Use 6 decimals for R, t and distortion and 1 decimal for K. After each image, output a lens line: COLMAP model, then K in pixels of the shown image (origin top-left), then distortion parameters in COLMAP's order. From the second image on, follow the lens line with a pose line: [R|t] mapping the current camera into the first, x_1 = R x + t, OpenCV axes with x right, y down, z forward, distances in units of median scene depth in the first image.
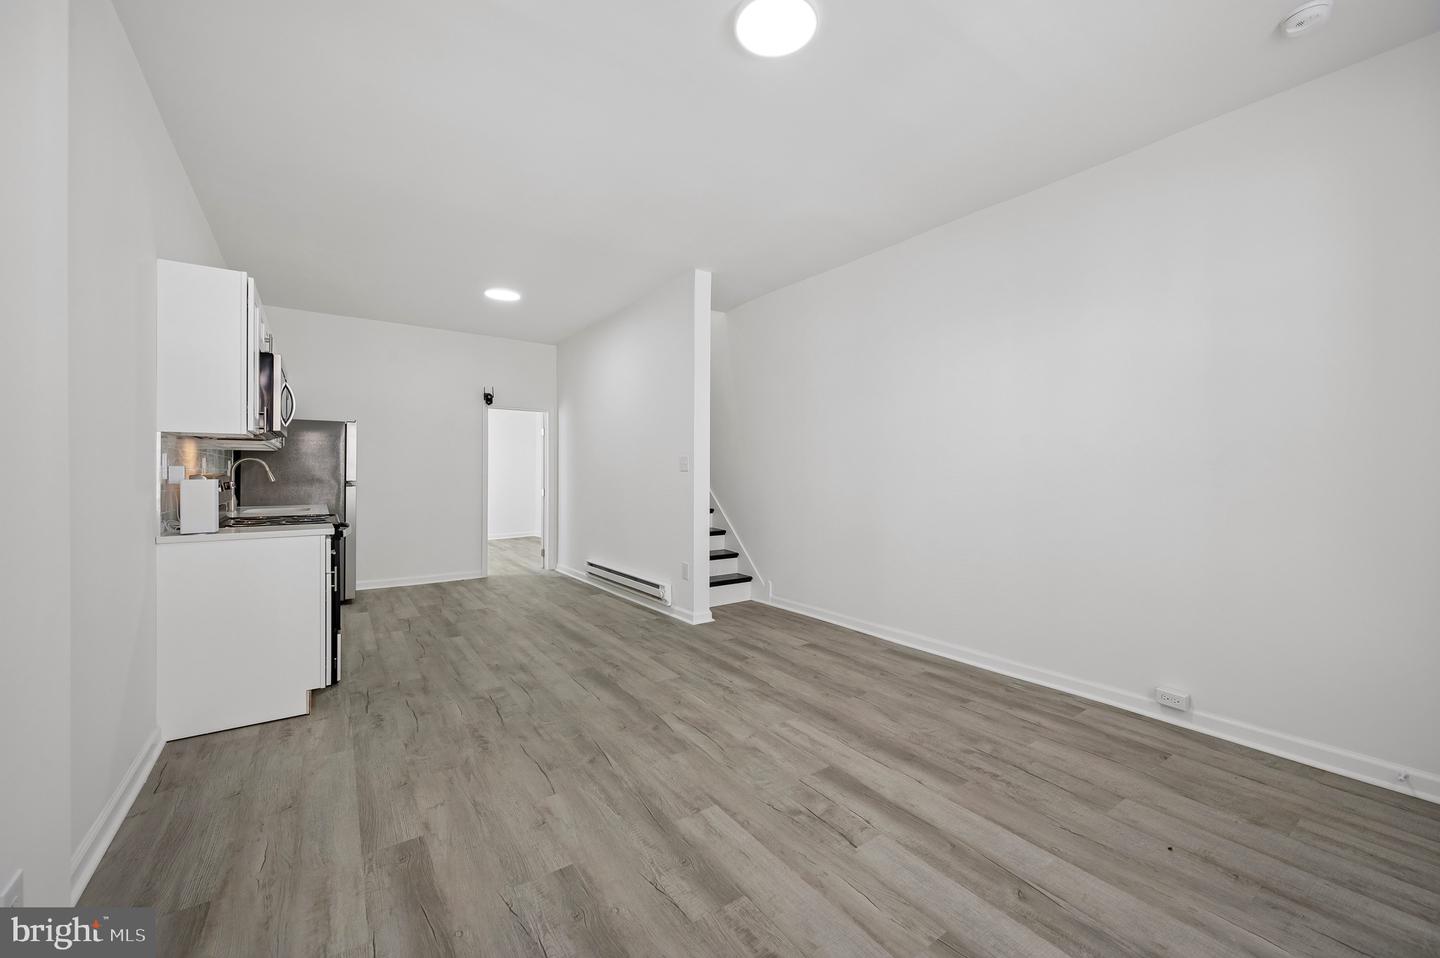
lens RADIAL K [[563.6, 0, 718.8], [0, 563.6, 473.4], [0, 0, 1]] dist [0.000681, 0.000116]
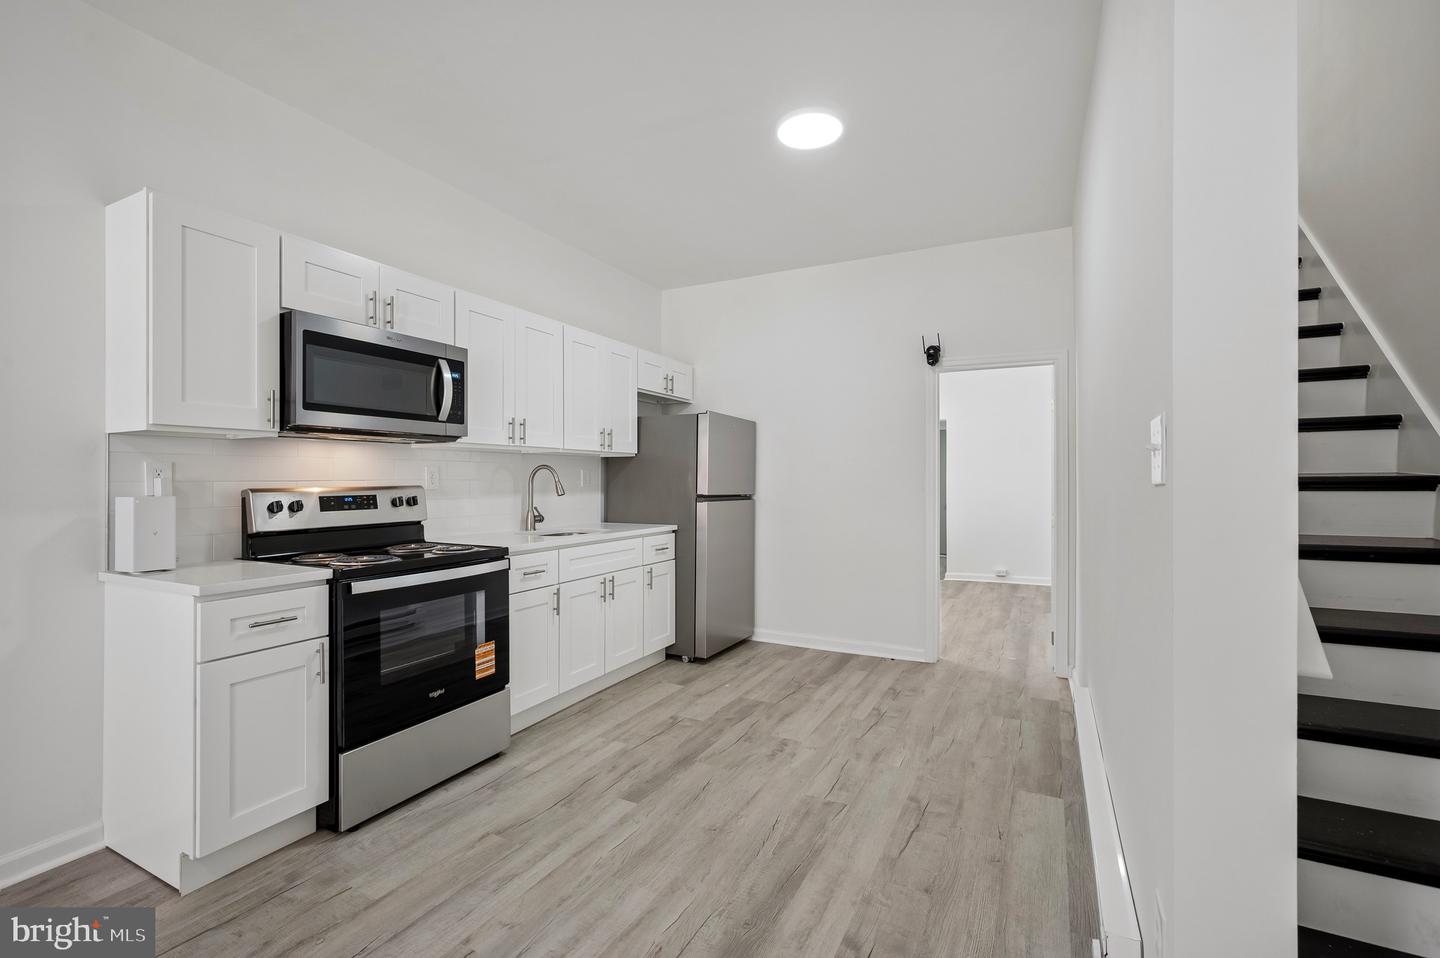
lens RADIAL K [[617.7, 0, 724.8], [0, 617.7, 477.6], [0, 0, 1]] dist [-0.000089, -0.000562]
pose [[0.470401, -0.004528, -0.882441, 0.102953], [0.000872, 0.999989, -0.004666, -0.007703], [0.882453, 0.001425, 0.470399, 1.038720]]
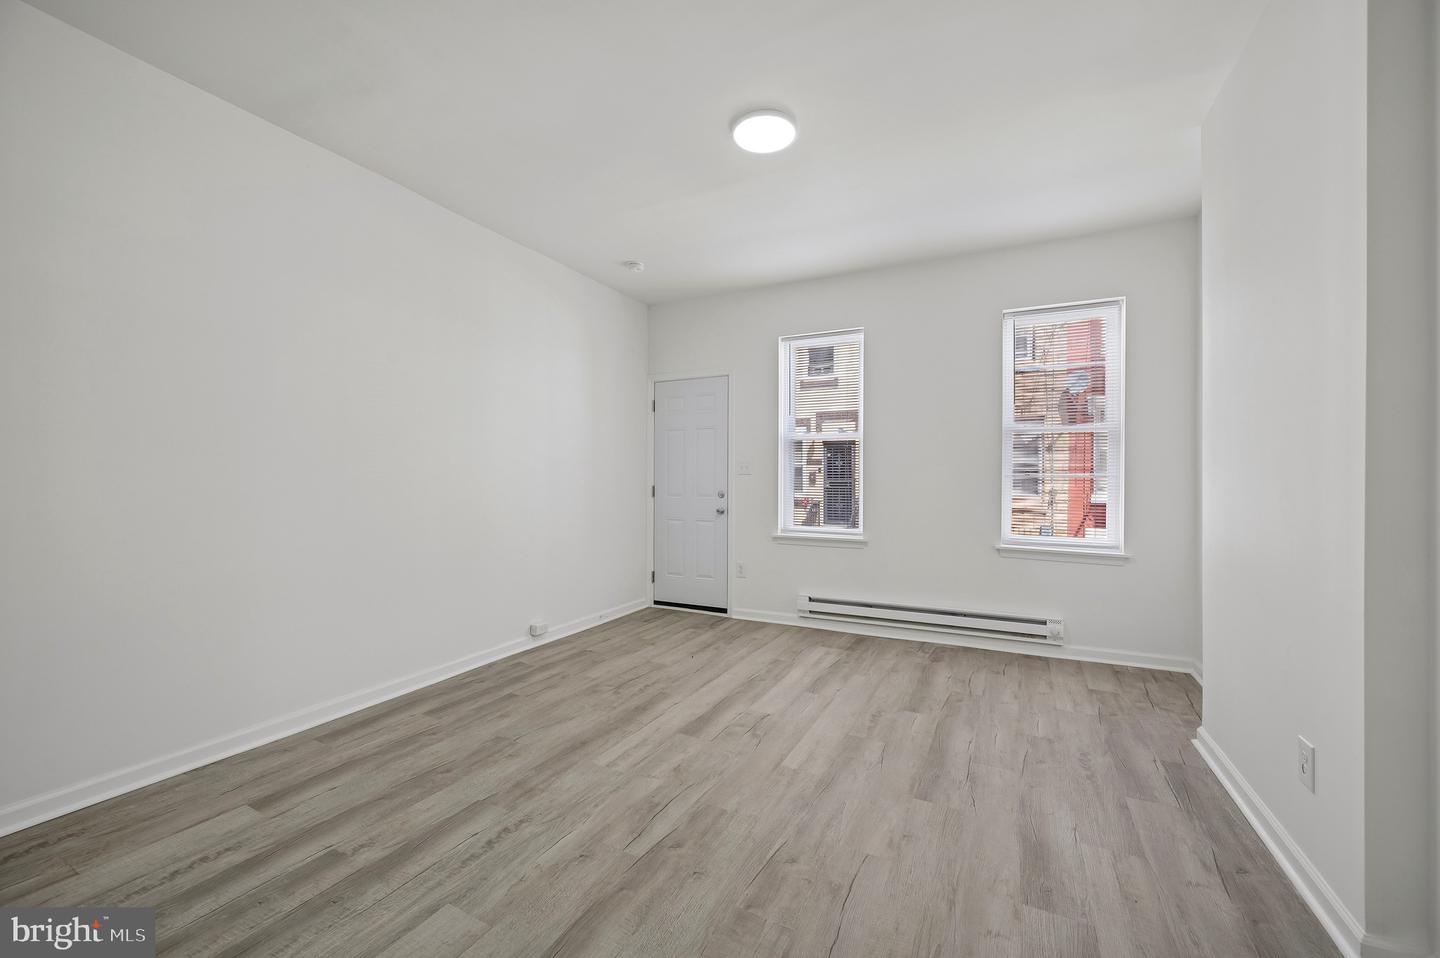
lens RADIAL K [[563.6, 0, 722.7], [0, 563.6, 476.2], [0, 0, 1]] dist [0.000681, 0.000116]
pose [[-0.473192, 0.003052, 0.880954, -0.618504], [-0.002390, 0.999986, -0.004748, -0.001940], [-0.880956, -0.004352, -0.473178, 1.050470]]
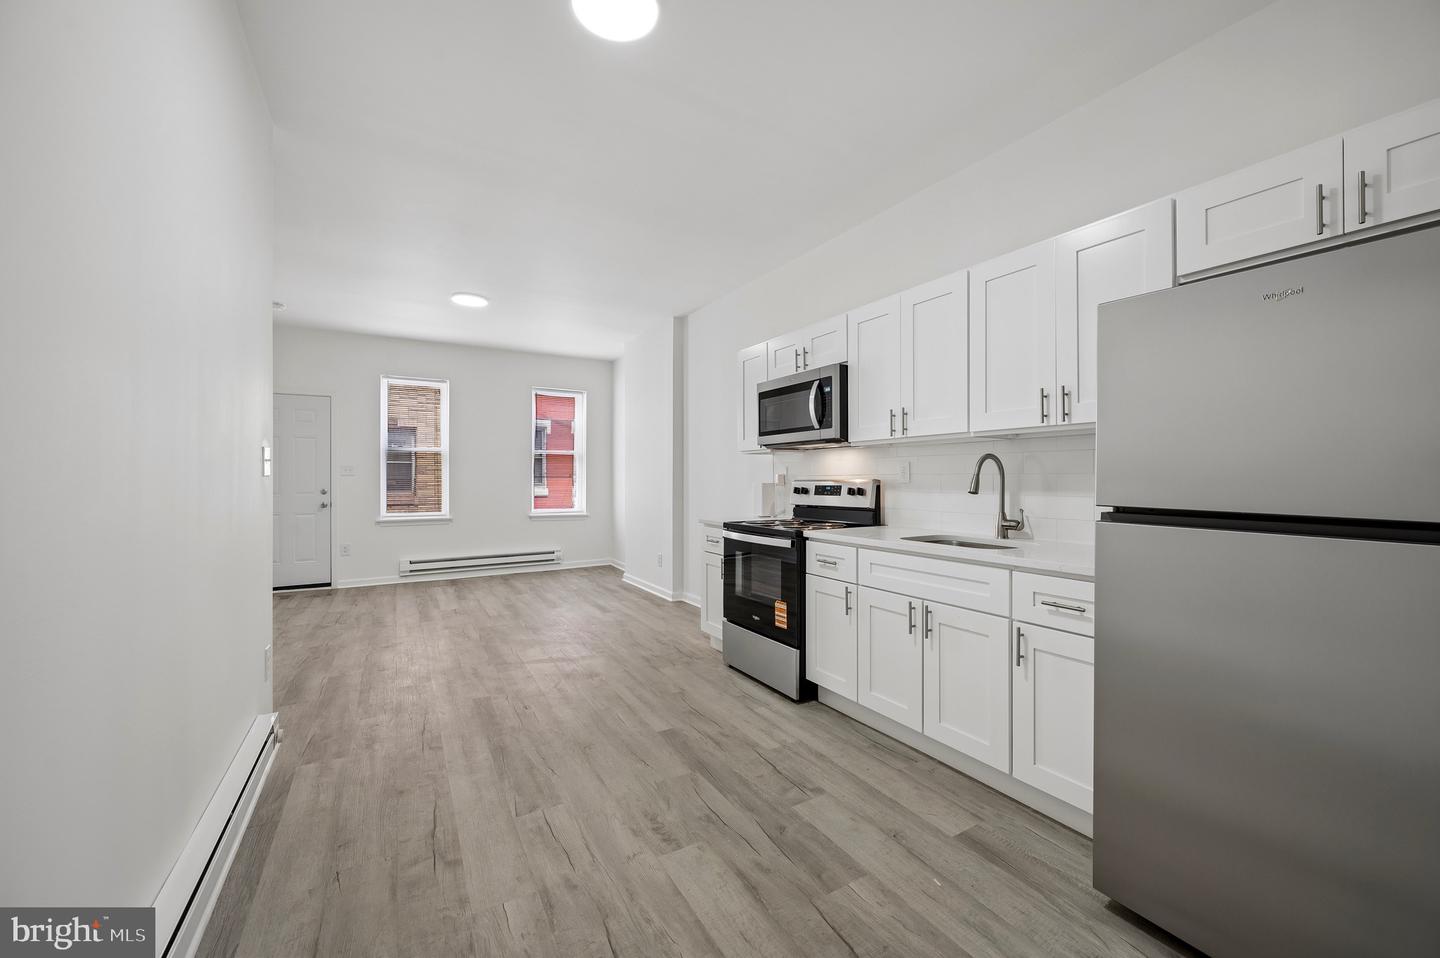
lens RADIAL K [[563.6, 0, 720.0], [0, 563.6, 477.4], [0, 0, 1]] dist [0.000681, 0.000116]
pose [[-0.997112, 0.001611, 0.075925, -0.744149], [0.001457, 0.999997, -0.002089, -0.001558], [-0.075928, -0.001972, -0.997111, 2.113959]]
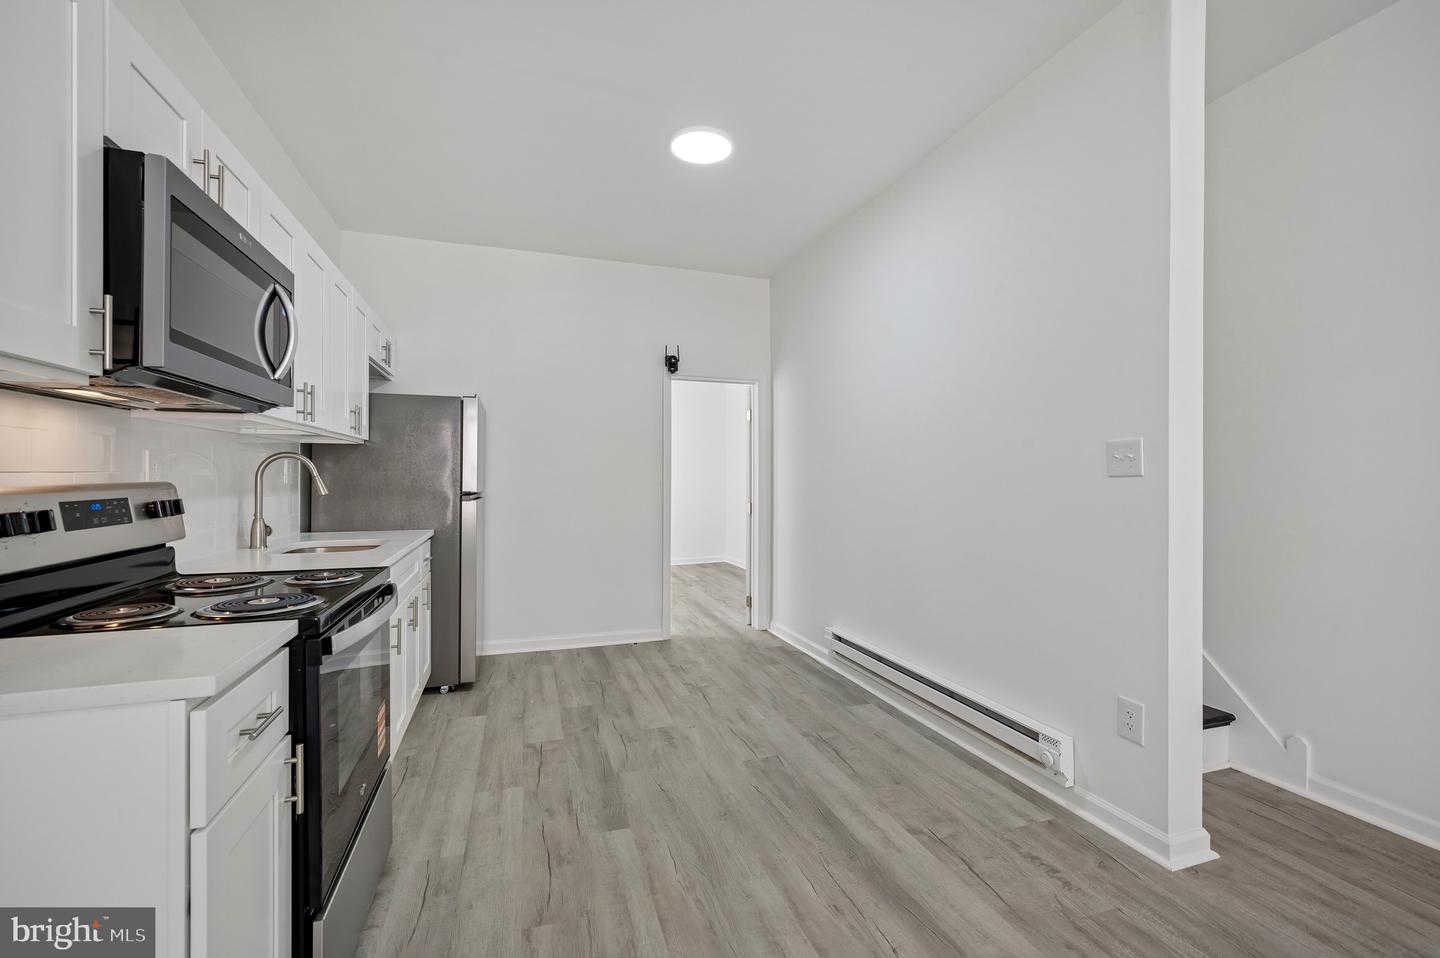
lens RADIAL K [[617.7, 0, 722.0], [0, 617.7, 475.2], [0, 0, 1]] dist [-0.000089, -0.000562]
pose [[0.957459, -0.000562, -0.288570, -0.301014], [-0.000298, 0.999996, -0.002936, -0.004997], [0.288571, 0.002897, 0.957454, 0.681384]]
